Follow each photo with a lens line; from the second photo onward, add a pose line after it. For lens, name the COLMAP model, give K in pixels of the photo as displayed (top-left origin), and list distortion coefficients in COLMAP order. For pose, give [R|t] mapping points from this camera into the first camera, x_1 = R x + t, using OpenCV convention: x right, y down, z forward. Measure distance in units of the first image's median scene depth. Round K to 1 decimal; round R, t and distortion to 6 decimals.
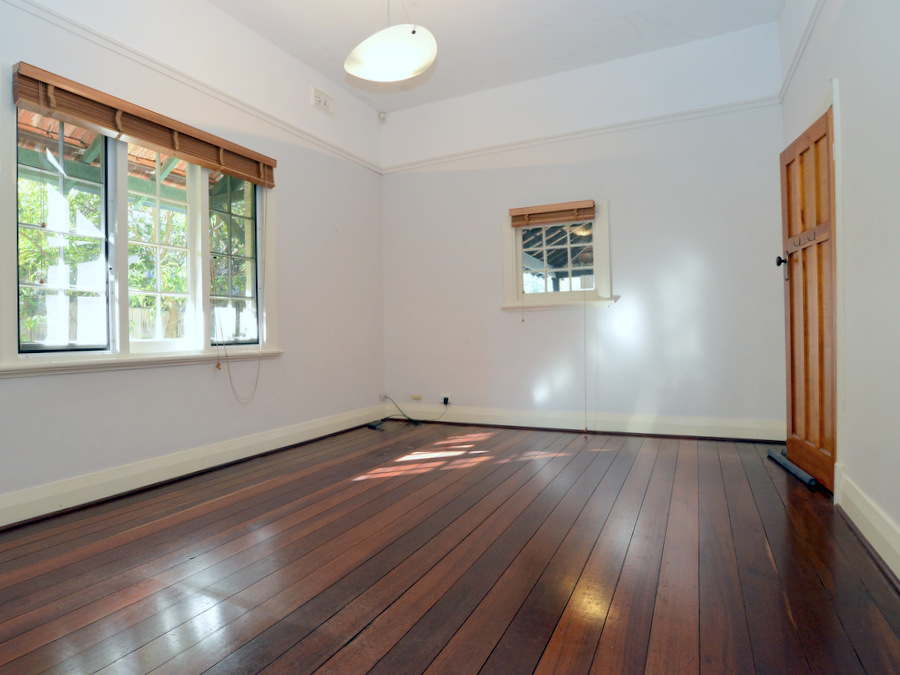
lens RADIAL K [[504.3, 0, 450.0], [0, 504.3, 337.5], [0, 0, 1]] dist [-0.065278, -0.000417]
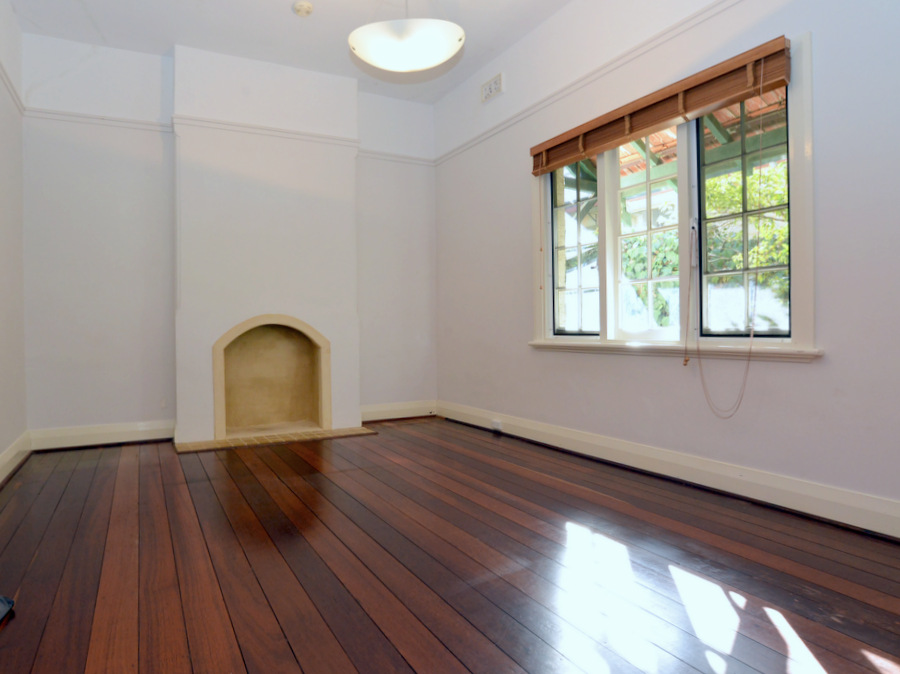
lens RADIAL K [[629.9, 0, 450.0], [0, 629.9, 337.0], [0, 0, 1]] dist [-0.005103, -0.000029]
pose [[-0.610127, 0.037510, -0.791415, 0.677675], [0.012375, 0.999208, 0.037818, -0.030866], [0.792207, 0.013279, -0.610108, 1.513119]]
